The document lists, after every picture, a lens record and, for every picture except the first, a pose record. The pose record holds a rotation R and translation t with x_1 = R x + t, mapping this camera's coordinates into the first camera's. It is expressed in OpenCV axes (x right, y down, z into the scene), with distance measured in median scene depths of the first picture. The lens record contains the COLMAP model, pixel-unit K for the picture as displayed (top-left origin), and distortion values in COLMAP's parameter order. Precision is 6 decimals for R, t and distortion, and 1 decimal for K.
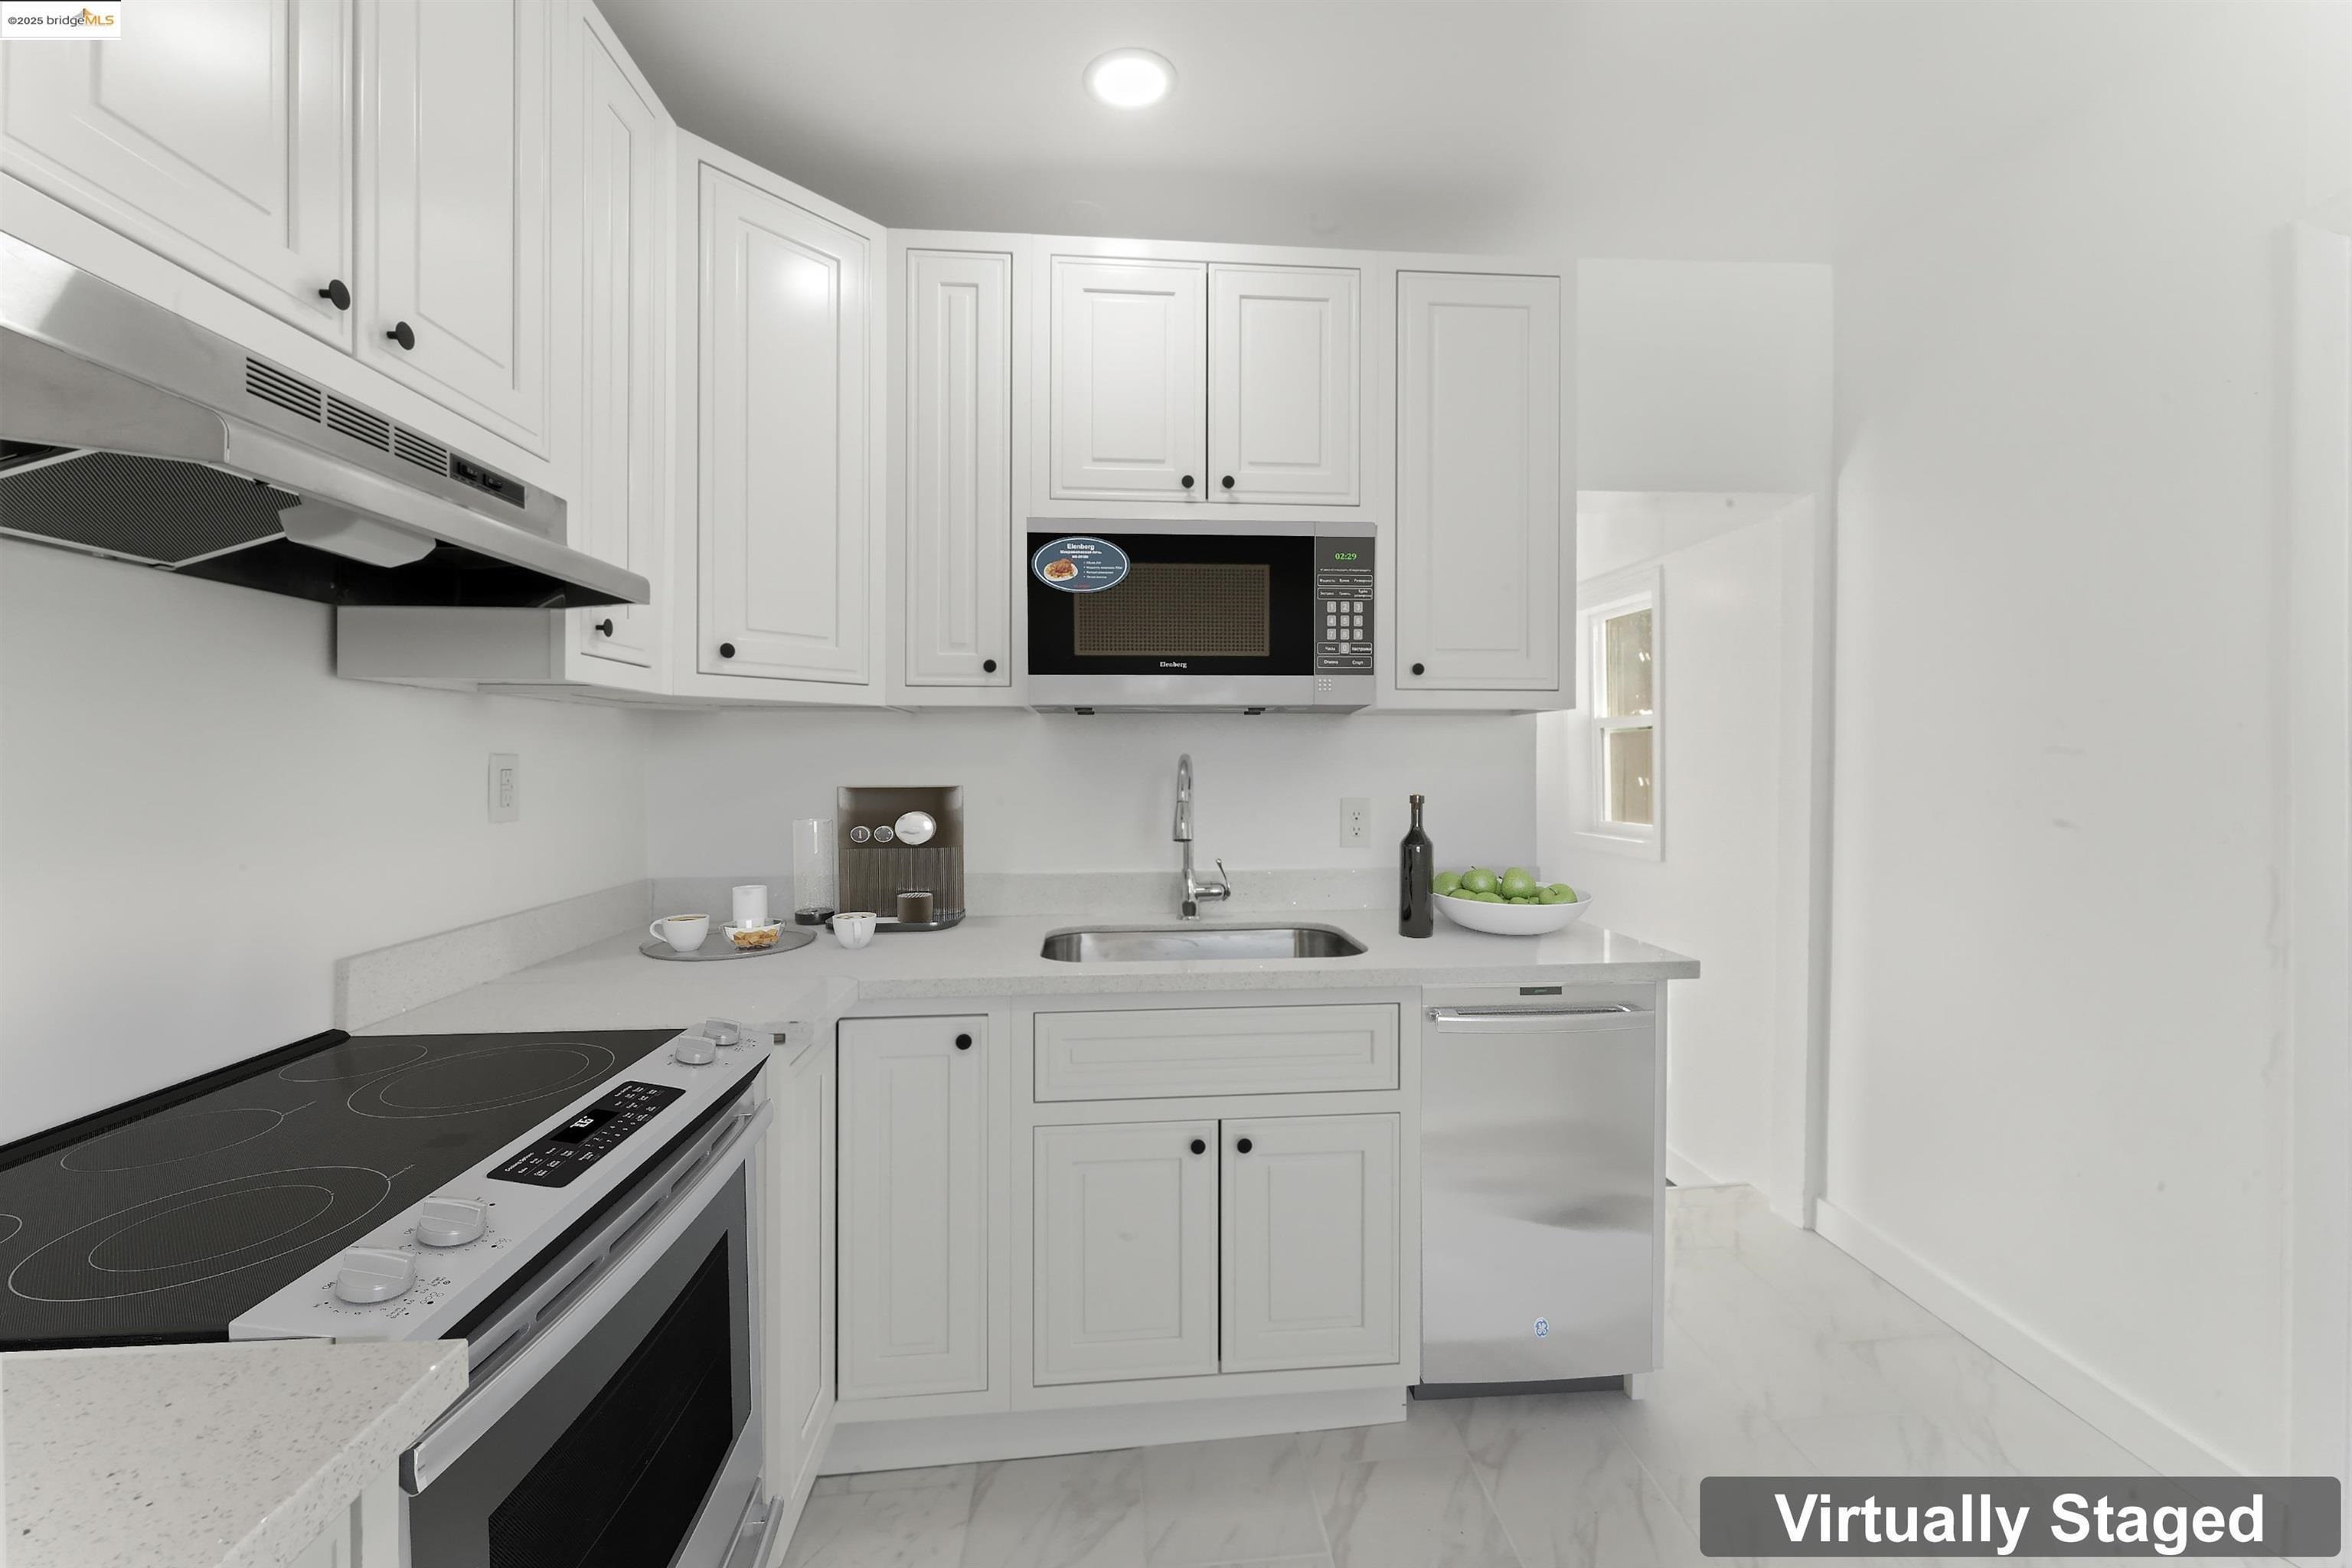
lens RADIAL K [[950.5, 0, 1174.8], [0, 950.5, 757.9], [0, 0, 1]] dist [0.000735, -0.000053]
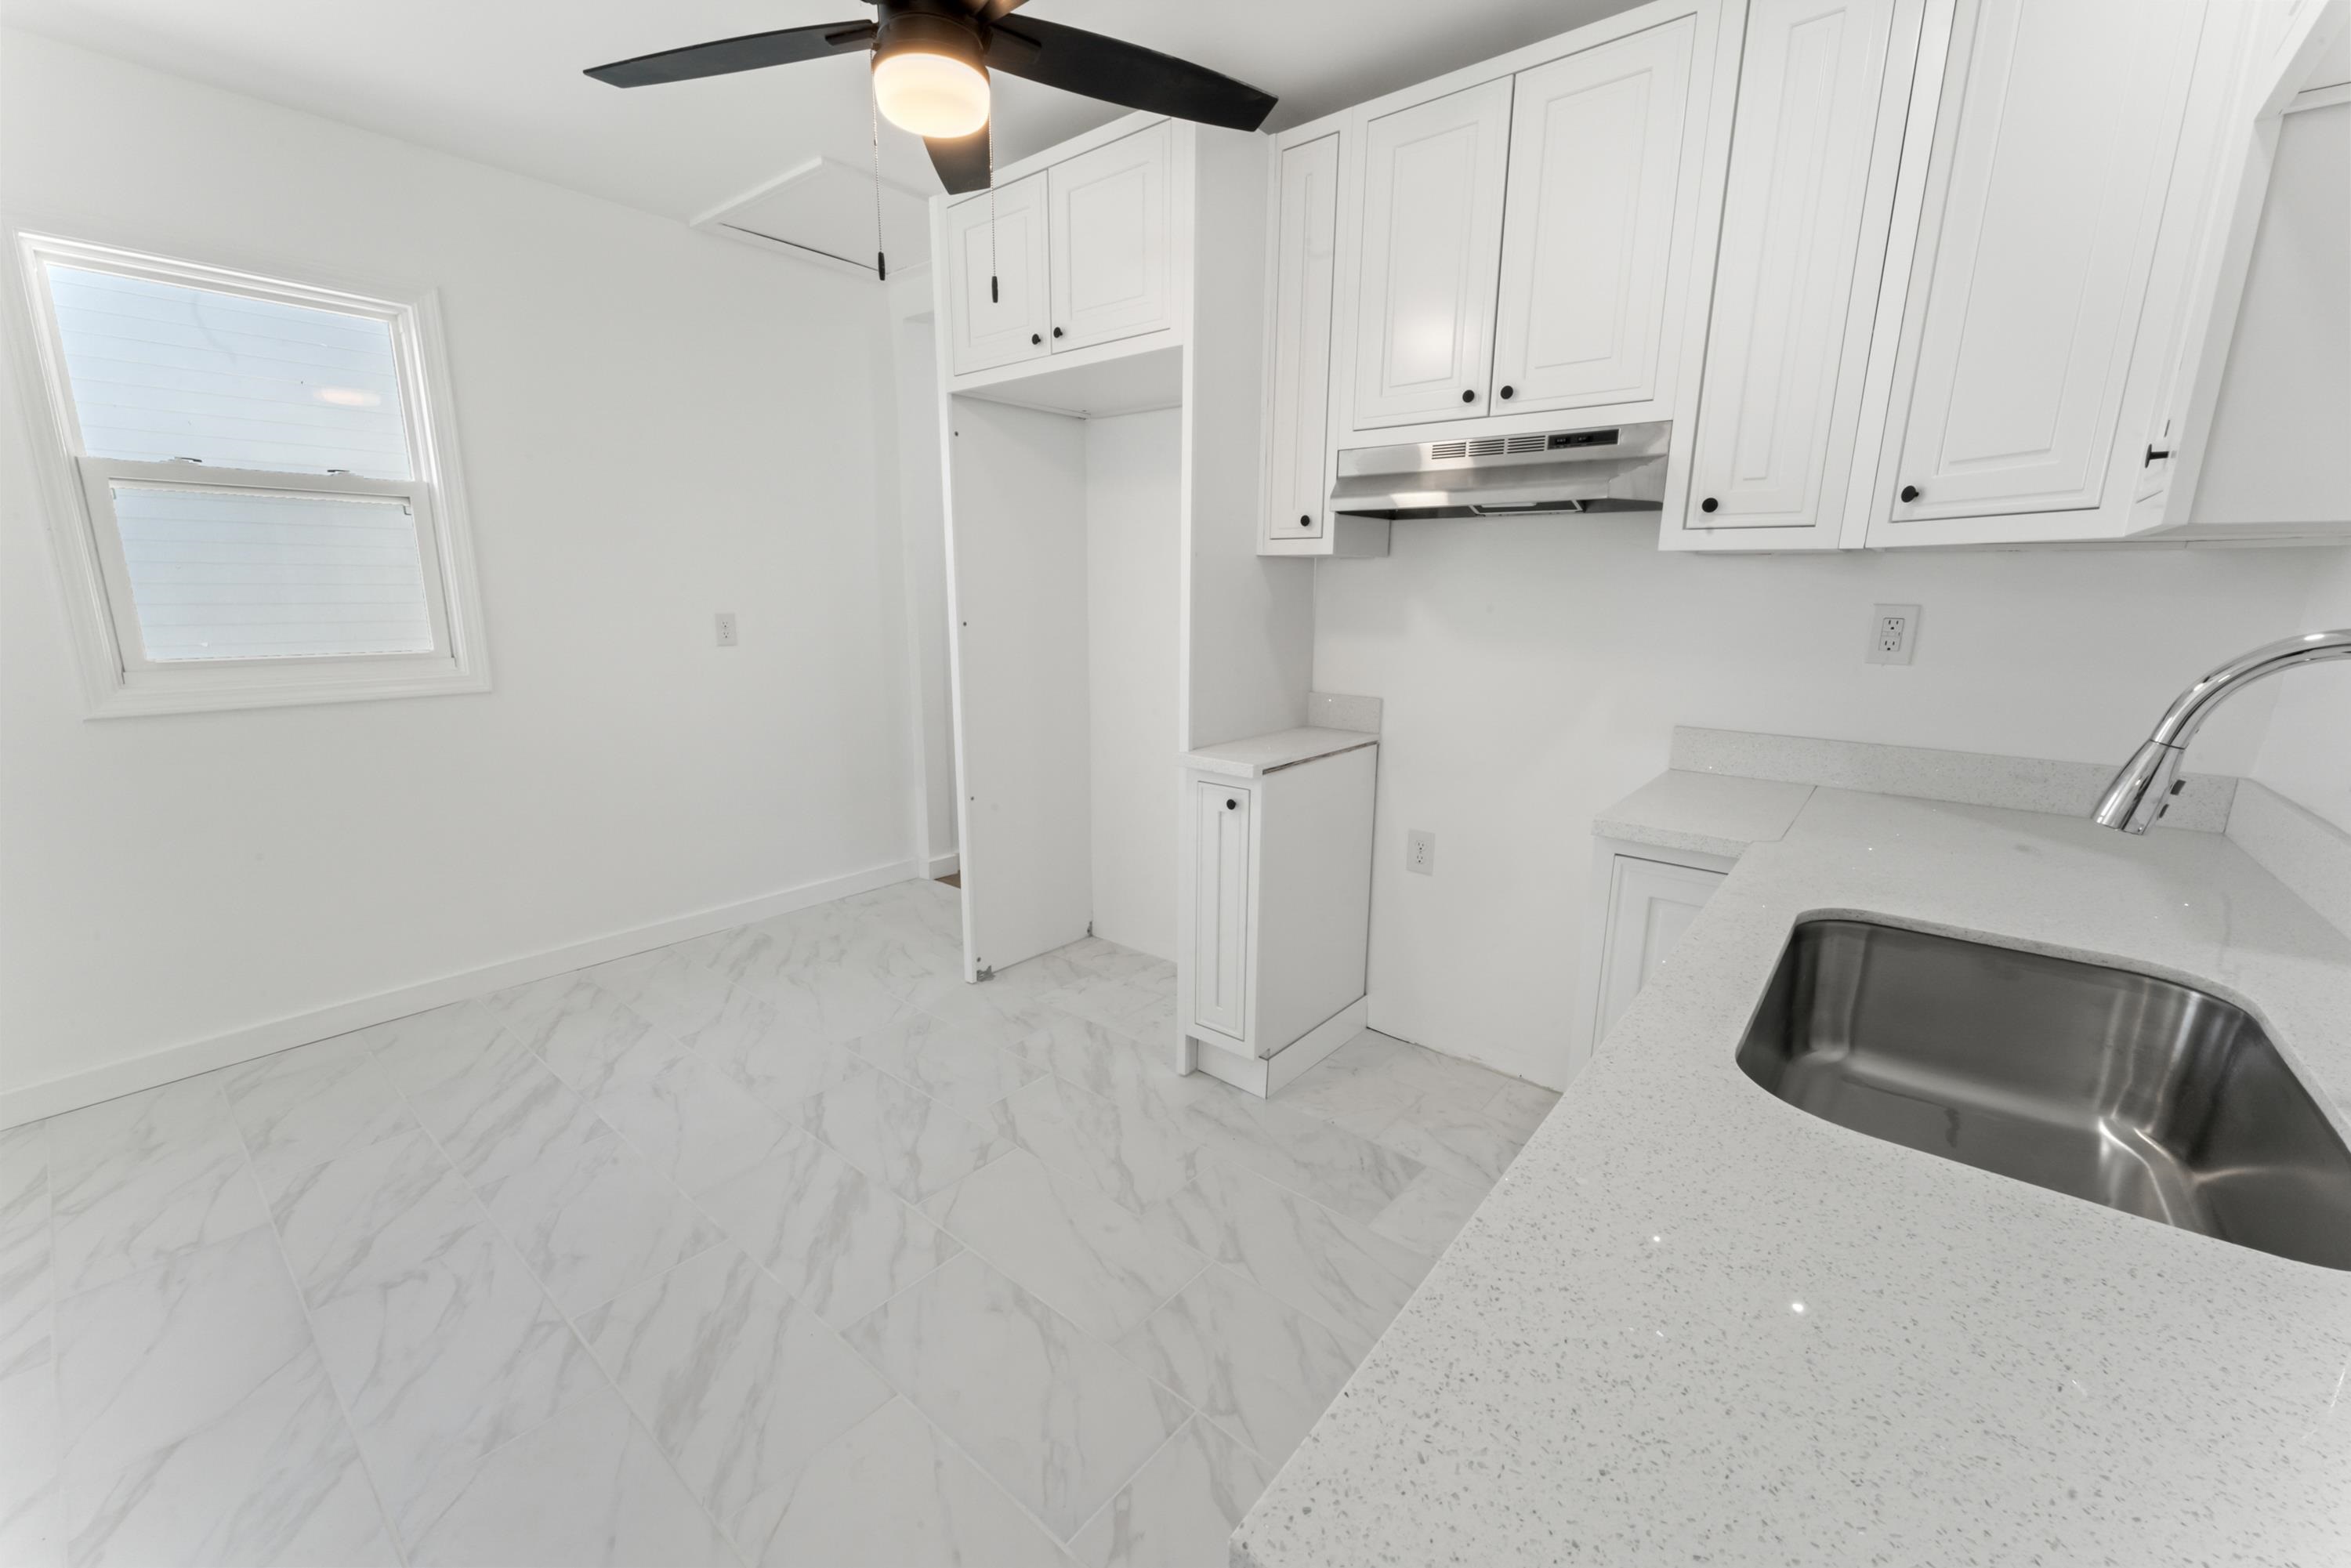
lens RADIAL K [[926.9, 0, 1175.5], [0, 926.9, 784.0], [0, 0, 1]] dist [-0.000485, -0.000024]
pose [[-0.694621, 0.148042, -0.703978, 0.625923], [-0.008535, 0.976831, 0.213843, -0.020691], [0.719325, 0.154548, -0.677264, 1.012392]]
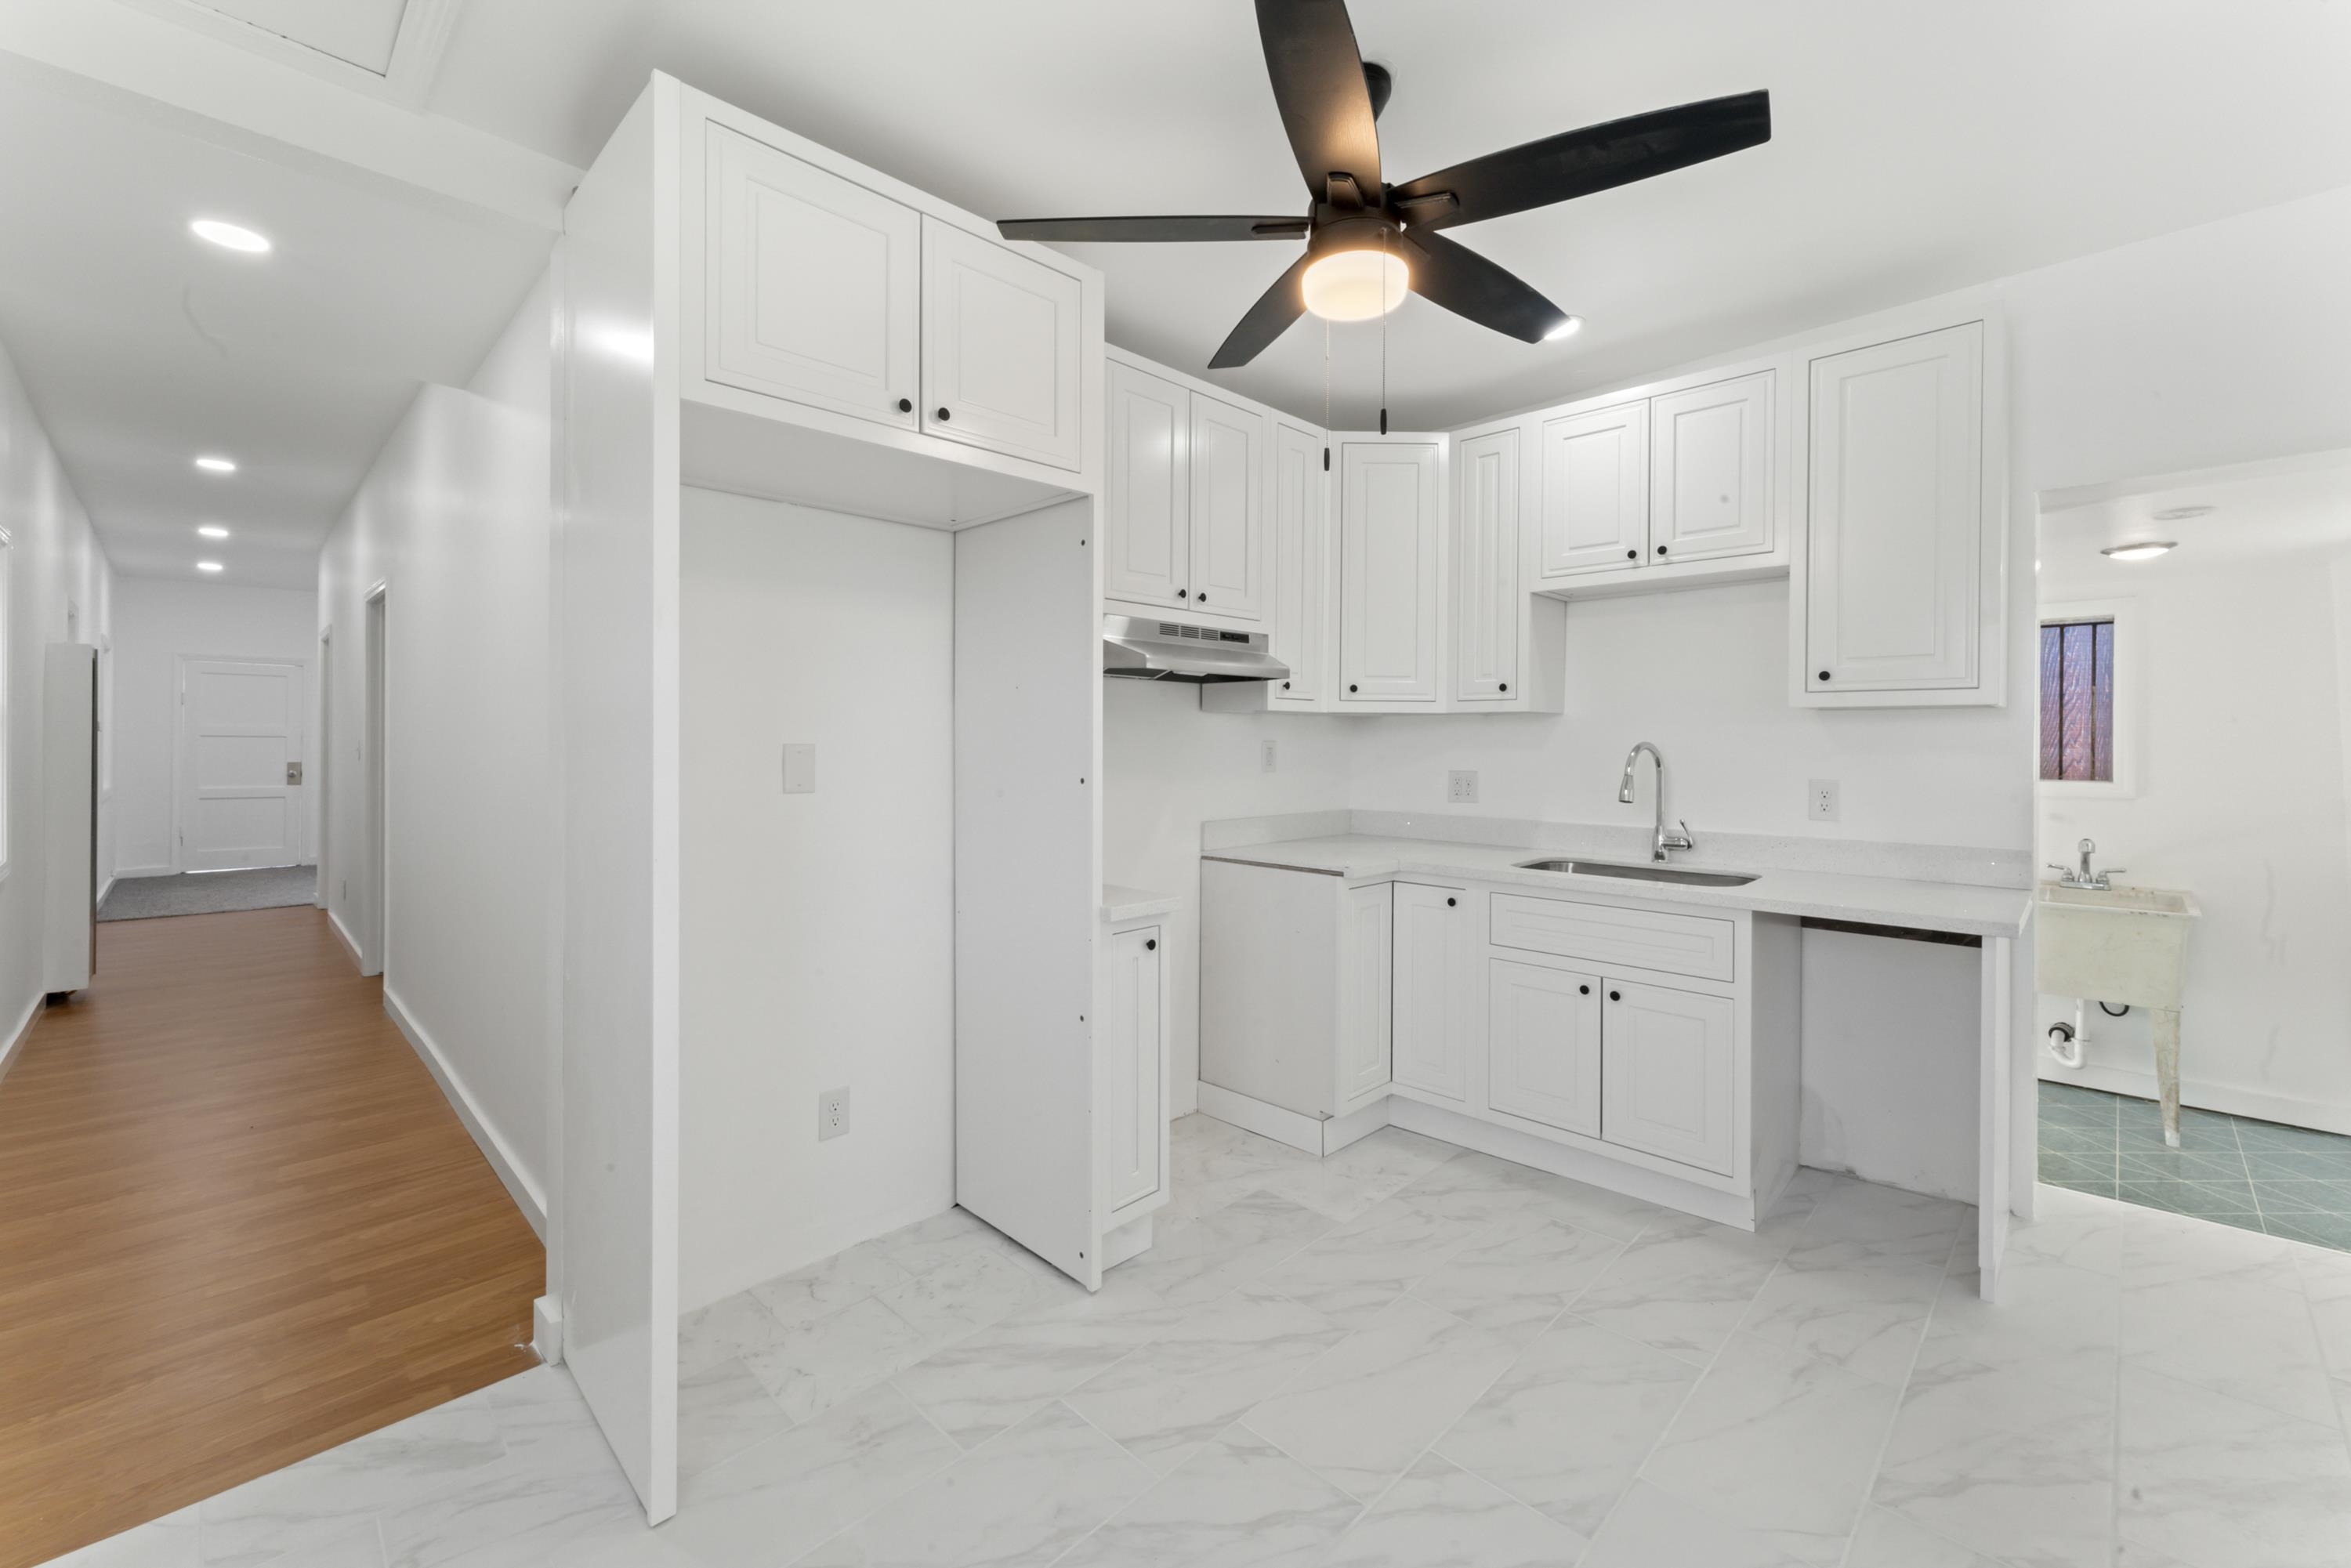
lens RADIAL K [[949.8, 0, 1173.4], [0, 949.8, 742.8], [0, 0, 1]] dist [-0.001562, -0.000189]
pose [[0.648688, 0.006395, -0.761028, 0.687350], [-0.005162, 0.999979, 0.004003, -0.006255], [0.761037, 0.001332, 0.648707, -0.485831]]
